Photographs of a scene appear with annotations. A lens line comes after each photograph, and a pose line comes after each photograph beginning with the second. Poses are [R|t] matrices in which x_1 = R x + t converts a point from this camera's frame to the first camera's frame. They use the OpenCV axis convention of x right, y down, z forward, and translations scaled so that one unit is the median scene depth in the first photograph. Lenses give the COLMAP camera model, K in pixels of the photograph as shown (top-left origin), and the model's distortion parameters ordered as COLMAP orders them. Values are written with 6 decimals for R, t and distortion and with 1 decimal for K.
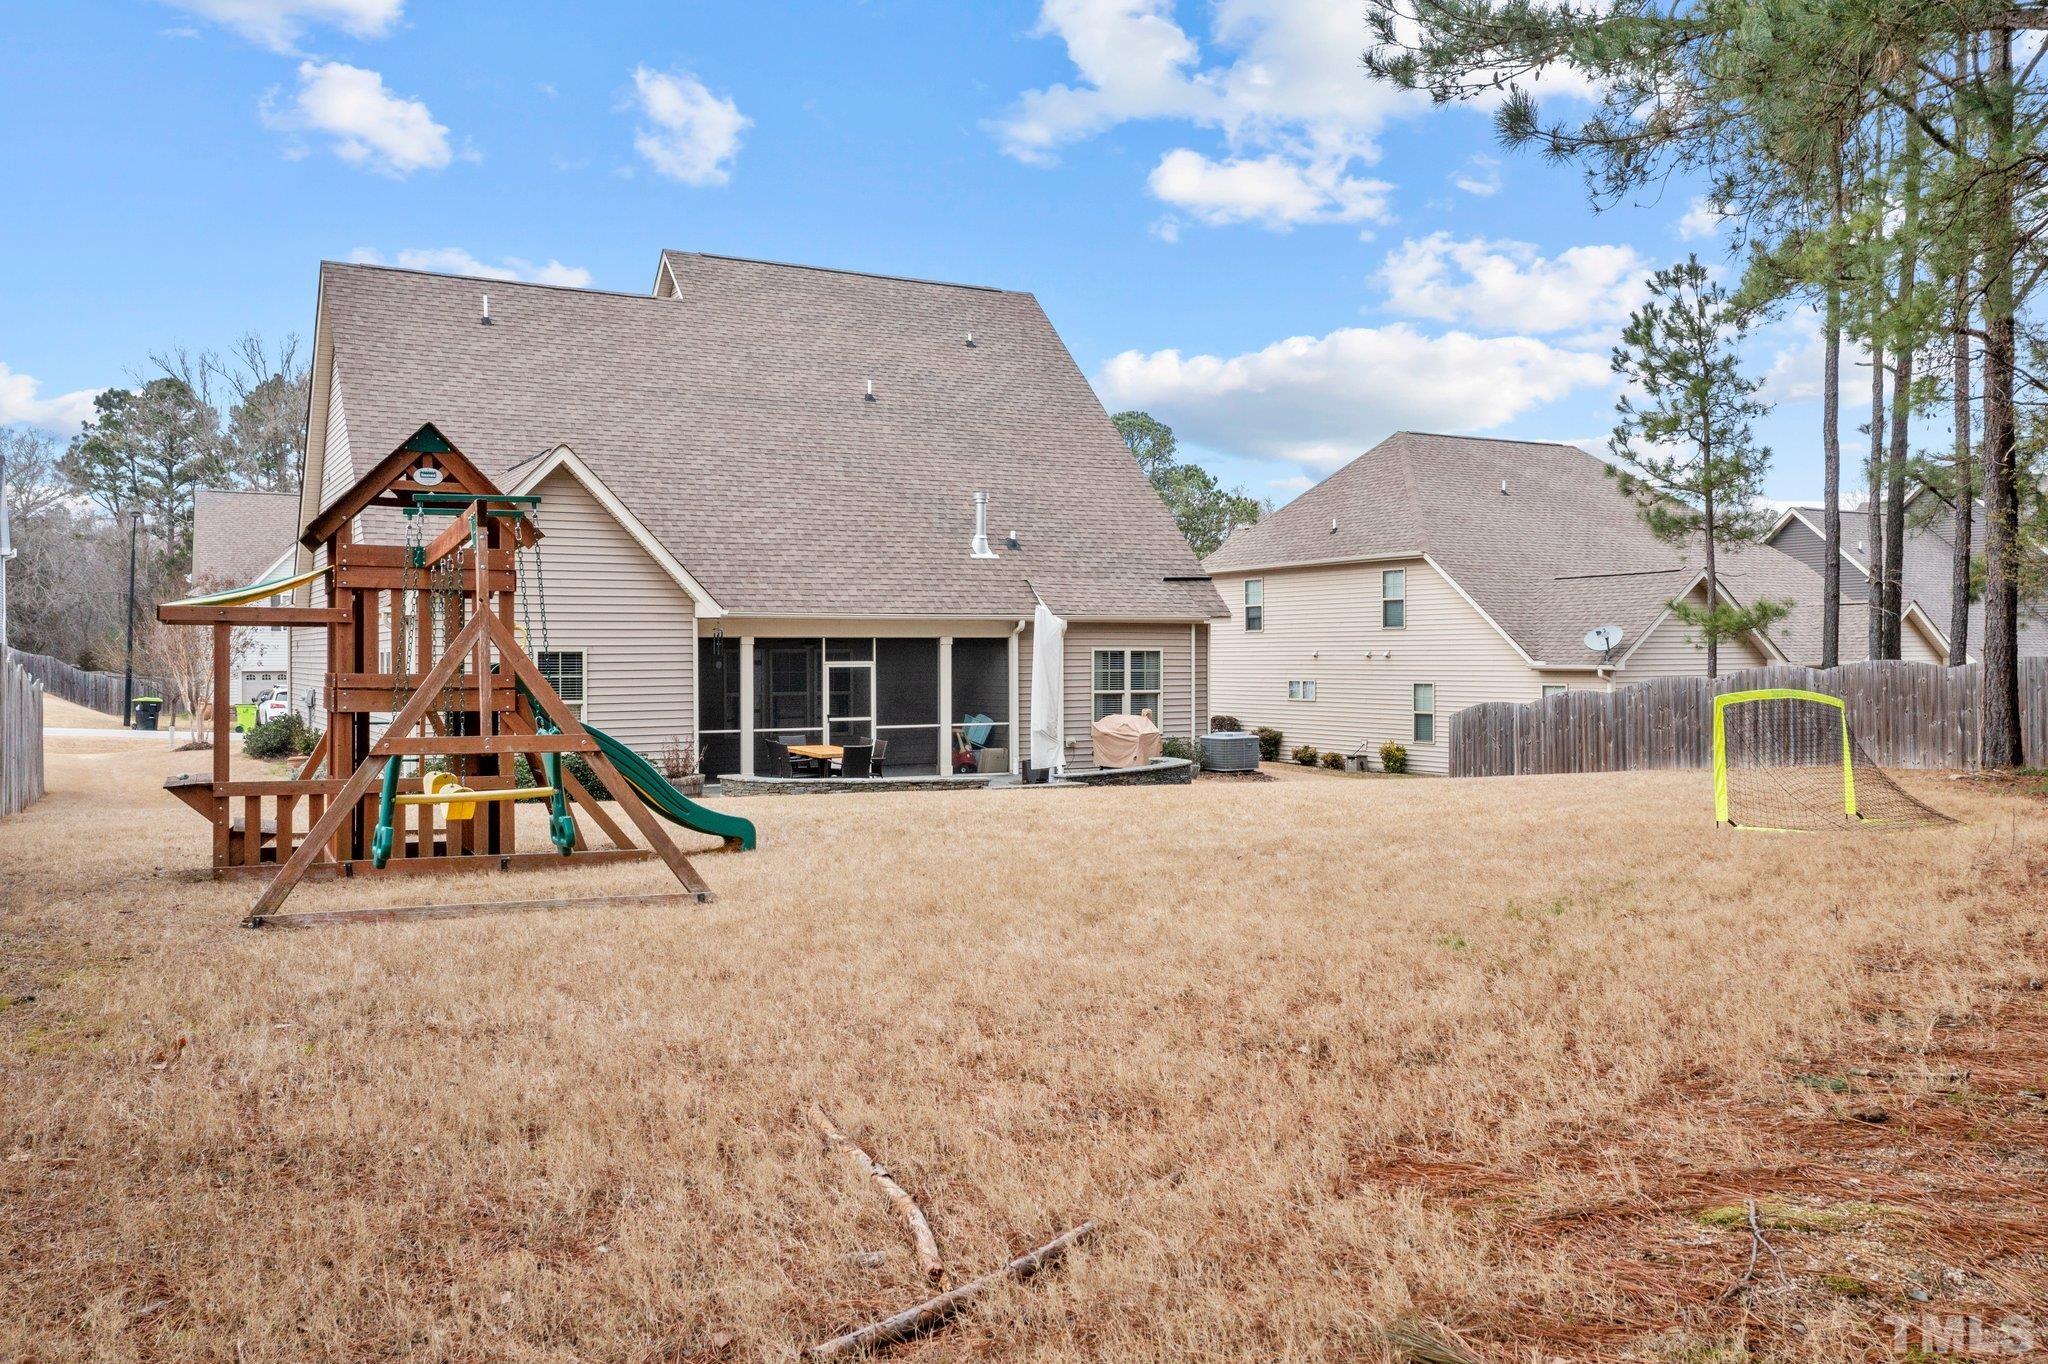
lens RADIAL K [[1670.2, 0, 1036.5], [0, 1670.2, 694.6], [0, 0, 1]] dist [-0.006191, 0.016954]
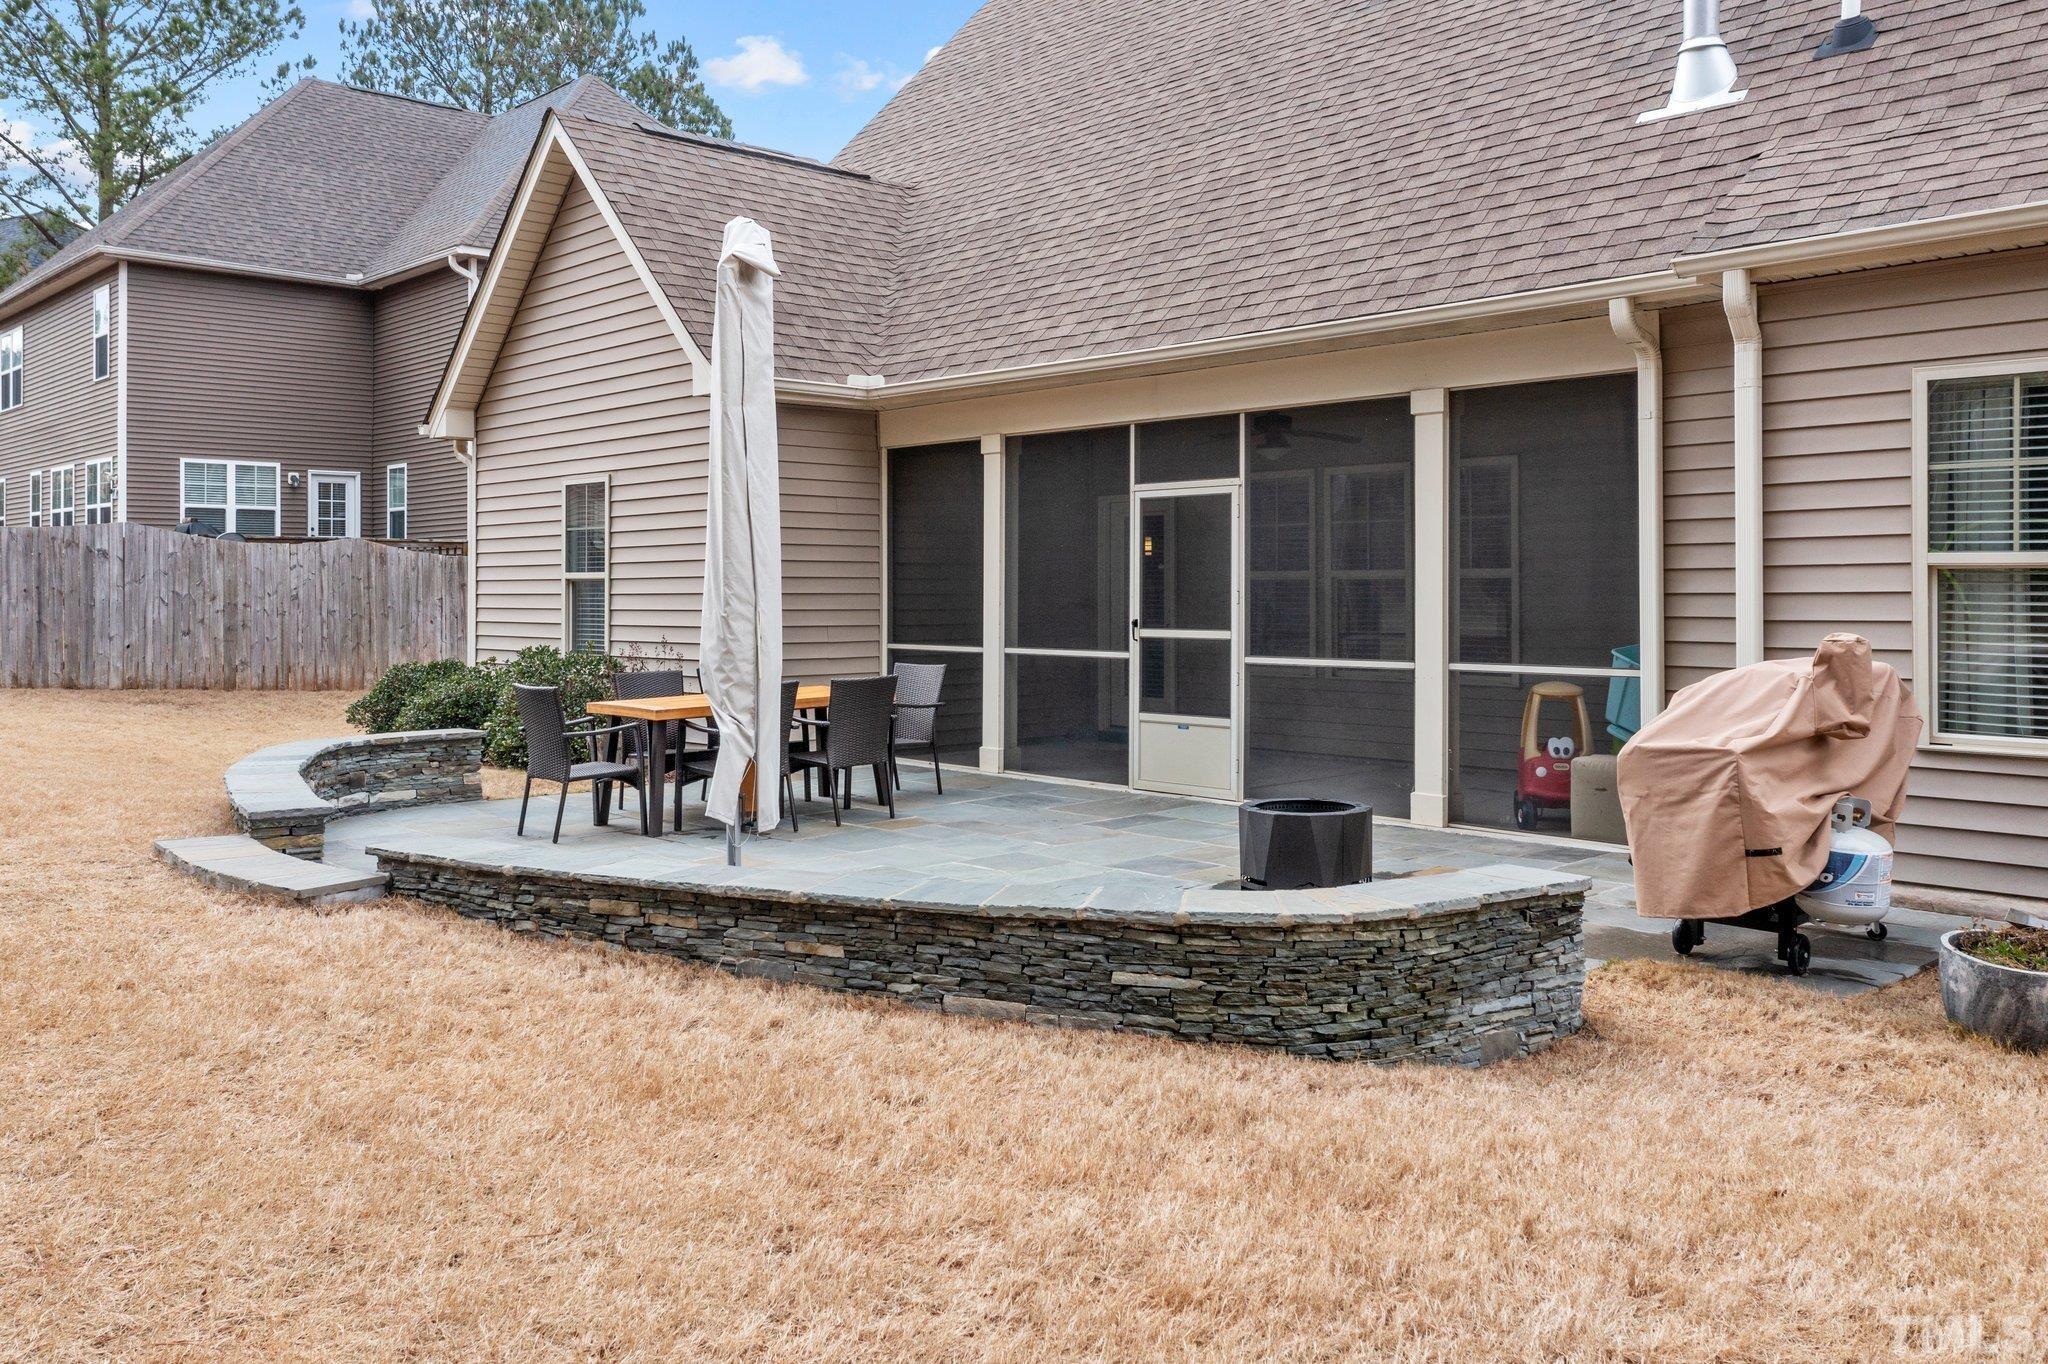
lens RADIAL K [[1670.2, 0, 996.4], [0, 1670.2, 591.6], [0, 0, 1]] dist [-0.006191, 0.016954]
pose [[0.218814, 0.006955, -0.975742, 0.229670], [-0.019837, 0.999800, 0.002678, 0.004656], [0.975565, 0.018770, 0.218908, 0.813982]]
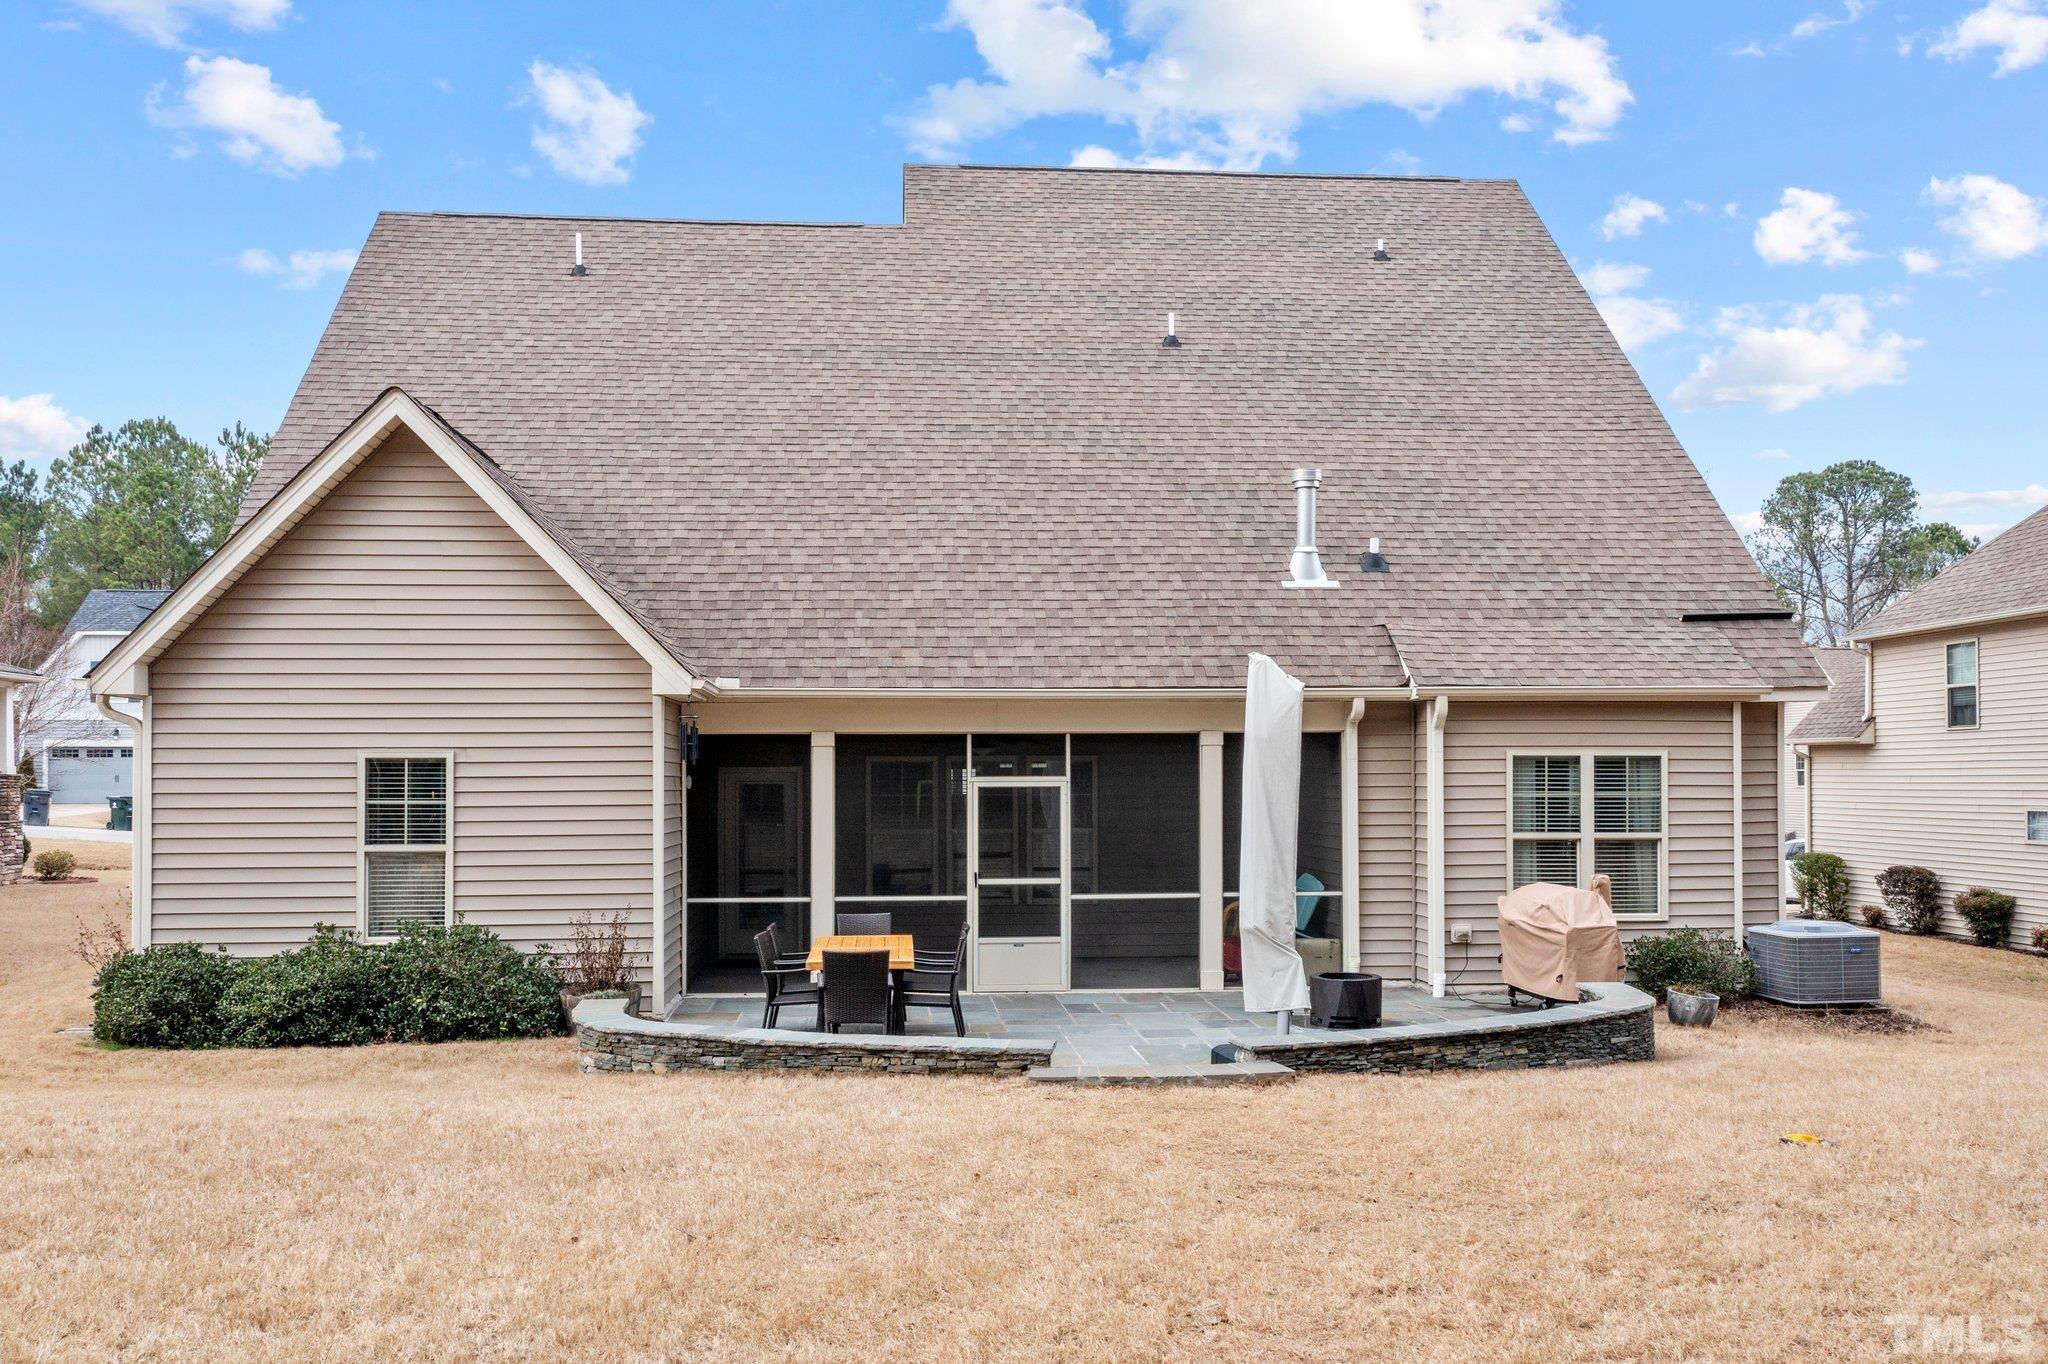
lens RADIAL K [[1670.2, 0, 1011.1], [0, 1670.2, 762.3], [0, 0, 1]] dist [-0.006191, 0.016954]
pose [[0.906159, -0.003289, -0.422925, 0.110730], [-0.009237, 0.999577, -0.027566, -0.008616], [0.422837, 0.028885, 0.905745, 0.463399]]
